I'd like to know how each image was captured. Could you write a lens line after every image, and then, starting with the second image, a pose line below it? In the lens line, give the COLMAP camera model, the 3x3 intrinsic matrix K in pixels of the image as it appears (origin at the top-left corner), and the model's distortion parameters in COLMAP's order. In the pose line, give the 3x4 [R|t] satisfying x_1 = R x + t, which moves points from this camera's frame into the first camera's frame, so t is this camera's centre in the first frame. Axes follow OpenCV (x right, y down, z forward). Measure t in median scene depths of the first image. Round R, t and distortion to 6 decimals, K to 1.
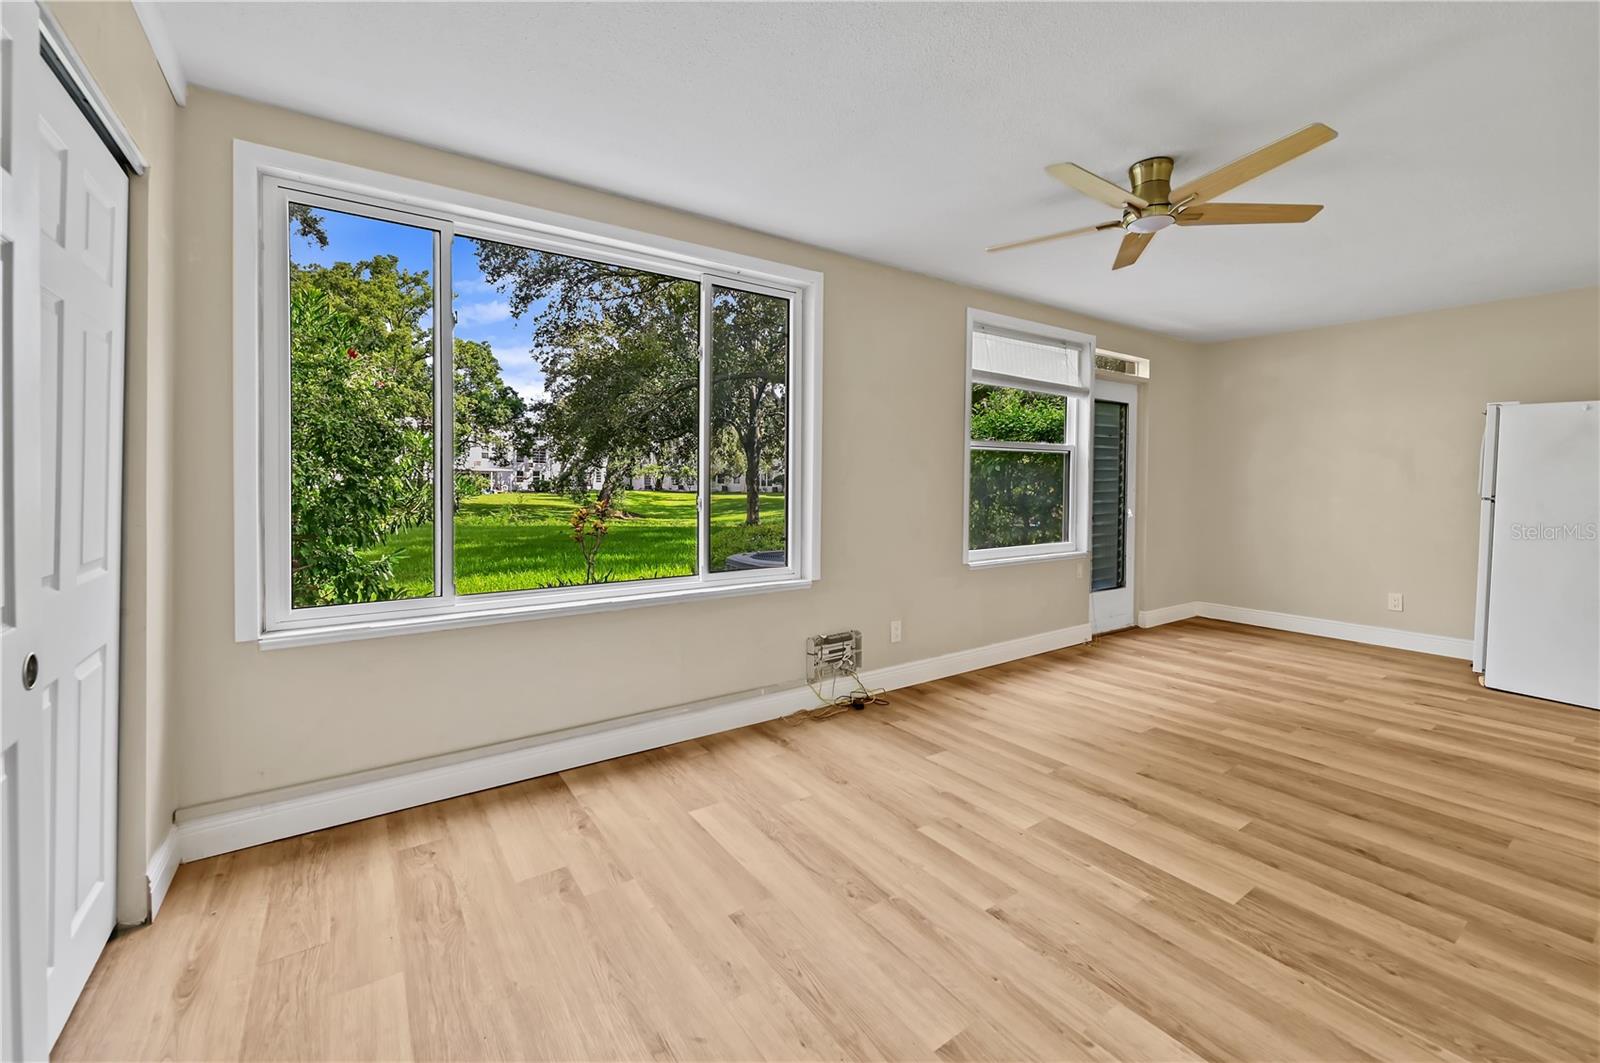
lens RADIAL K [[665.0, 0, 802.6], [0, 665.0, 487.2], [0, 0, 1]] dist [0.000440, -0.001628]
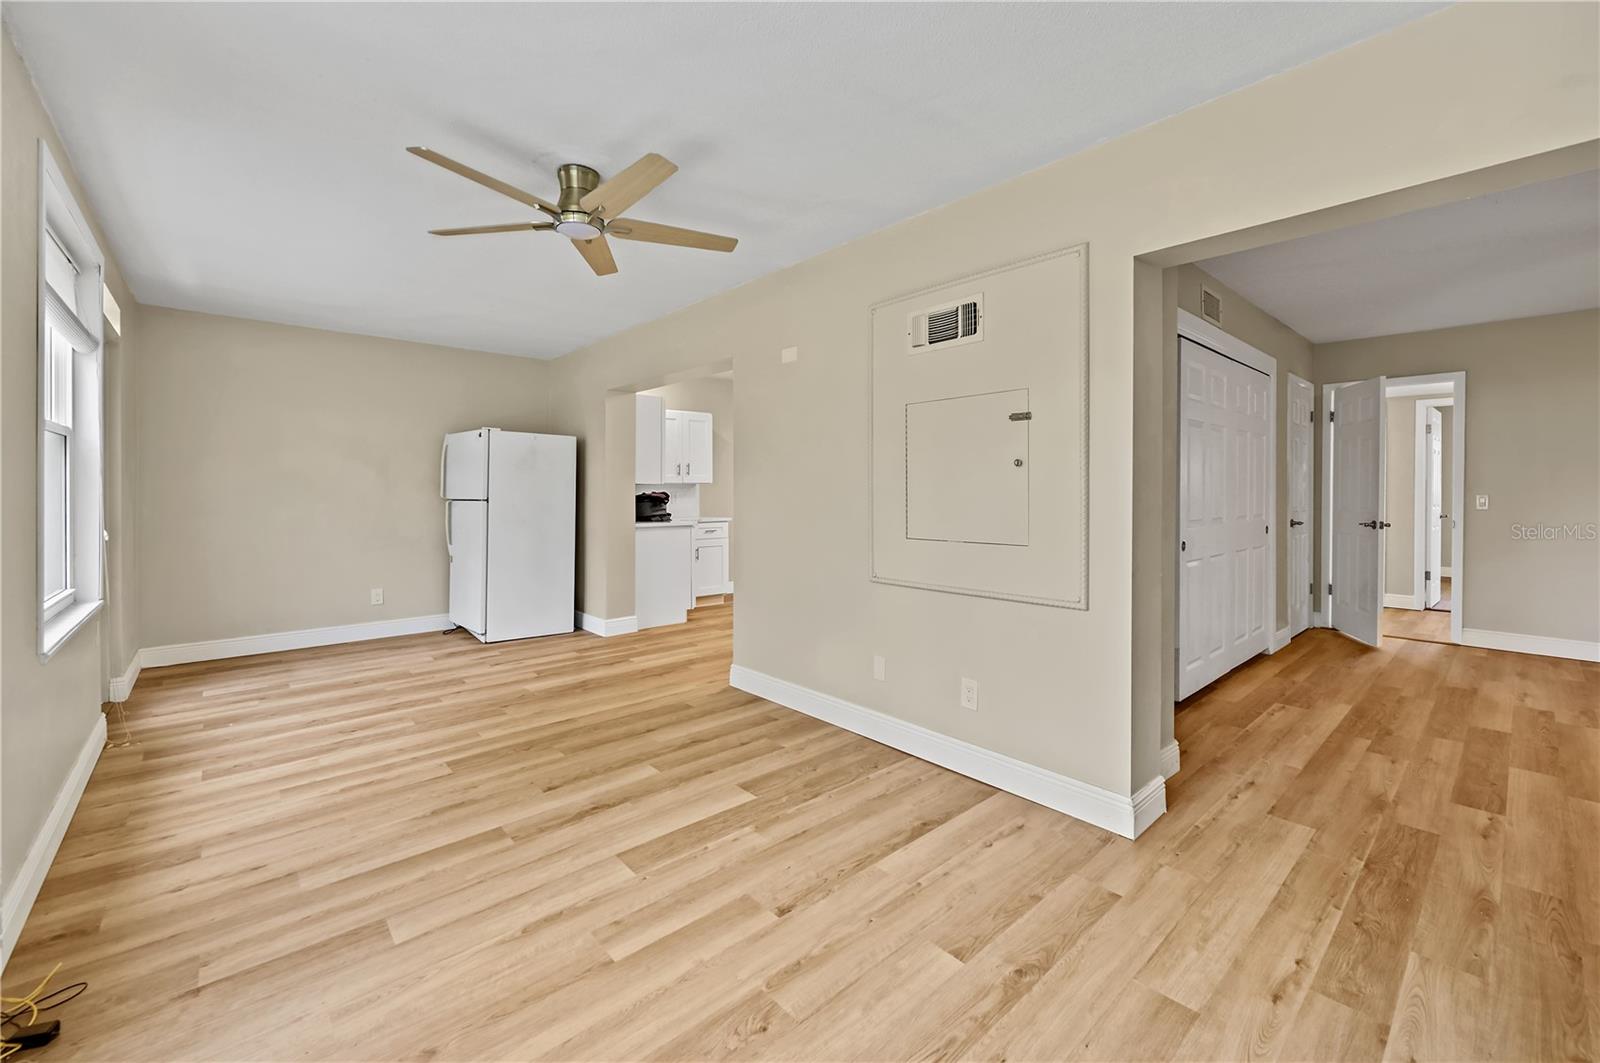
lens RADIAL K [[665.0, 0, 799.2], [0, 665.0, 494.3], [0, 0, 1]] dist [0.000440, -0.001628]
pose [[-0.138487, -0.012205, 0.990289, -0.577927], [0.009760, 0.999859, 0.013688, -0.010445], [-0.990316, 0.011561, -0.138348, 0.894705]]
